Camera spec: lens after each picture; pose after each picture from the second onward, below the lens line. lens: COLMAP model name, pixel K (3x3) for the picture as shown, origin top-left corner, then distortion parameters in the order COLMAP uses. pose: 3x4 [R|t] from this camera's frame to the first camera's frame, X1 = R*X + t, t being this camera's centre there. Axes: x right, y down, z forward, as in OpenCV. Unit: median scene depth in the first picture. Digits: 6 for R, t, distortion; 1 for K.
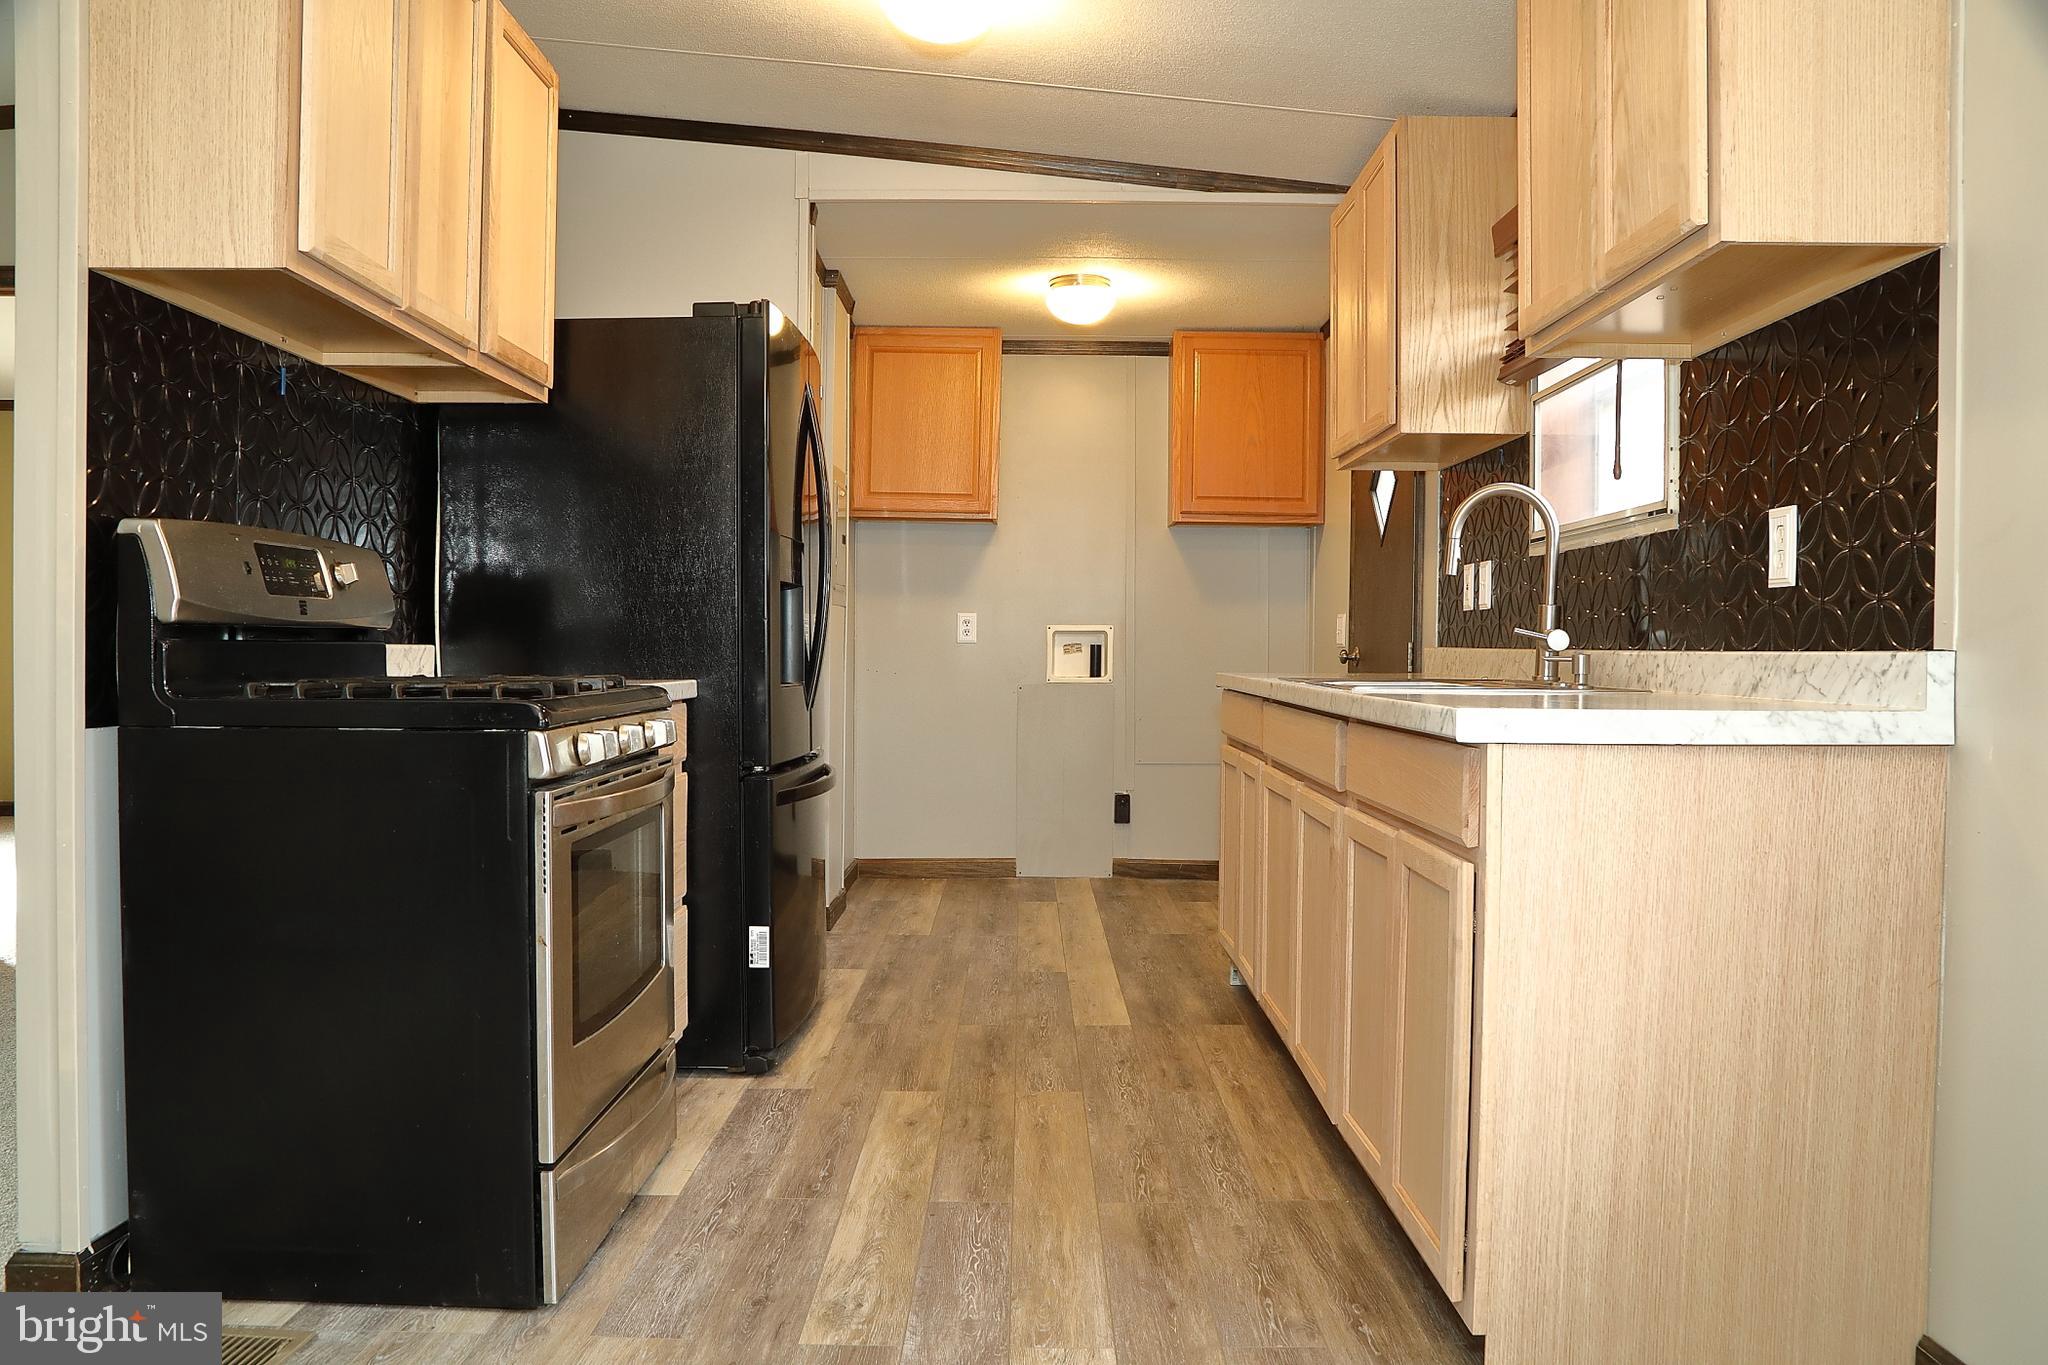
lens RADIAL K [[1501.5, 0, 987.9], [0, 1501.5, 686.6], [0, 0, 1]] dist [-0.076050, 0.018750]
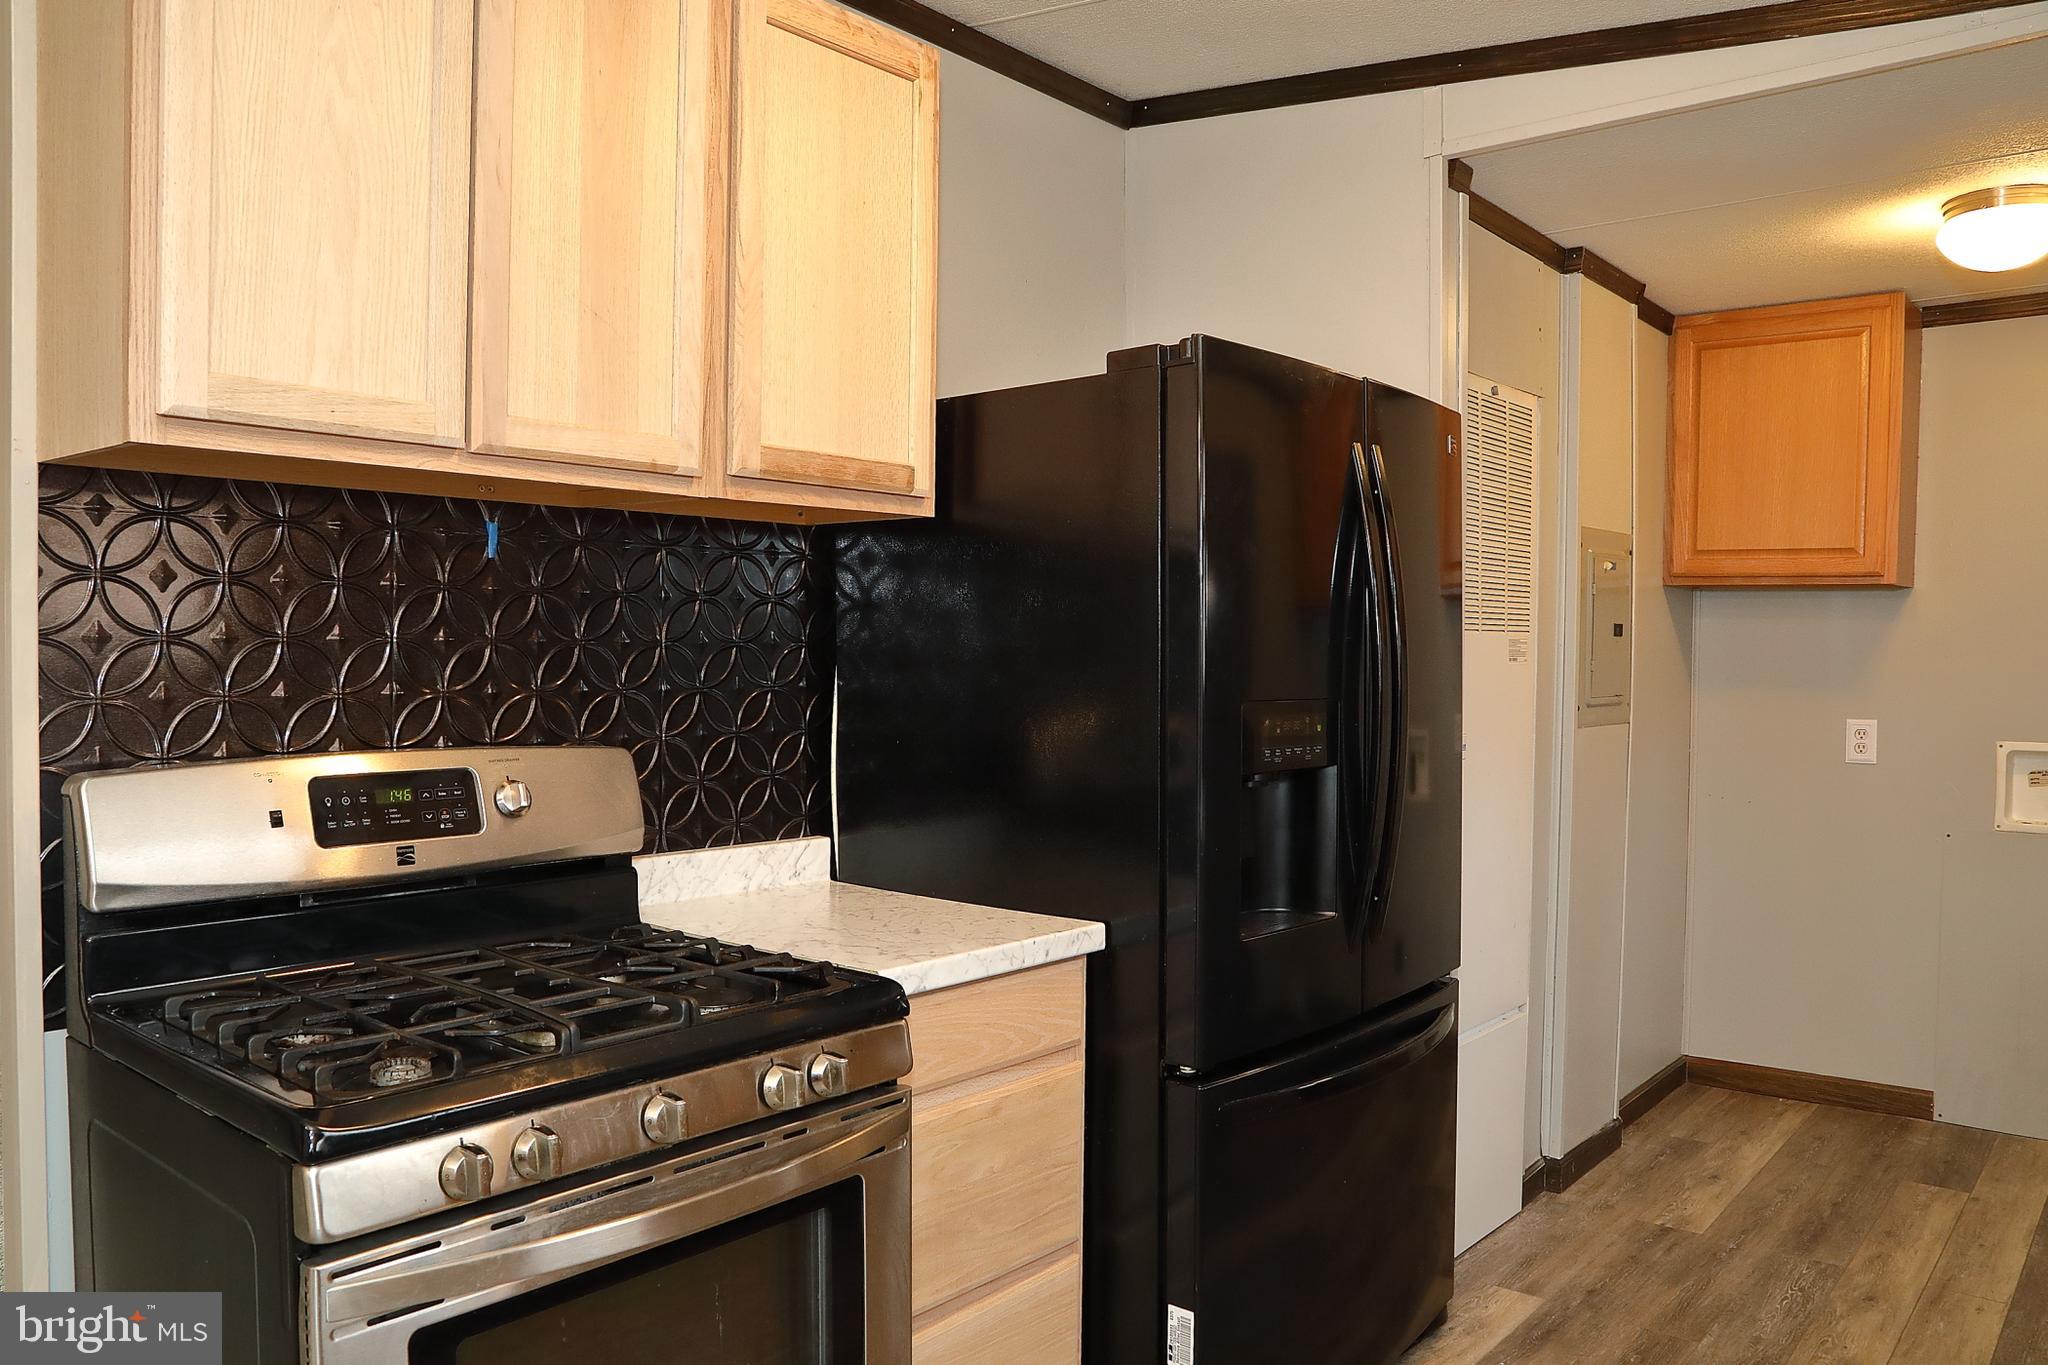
lens RADIAL K [[1450.9, 0, 1028.6], [0, 1450.9, 696.2], [0, 0, 1]] dist [-0.087101, 0.039195]
pose [[0.767360, 0.018649, -0.640946, 0.206059], [-0.012754, 0.999823, 0.013820, -0.123423], [0.641090, -0.002430, 0.767462, 0.528207]]
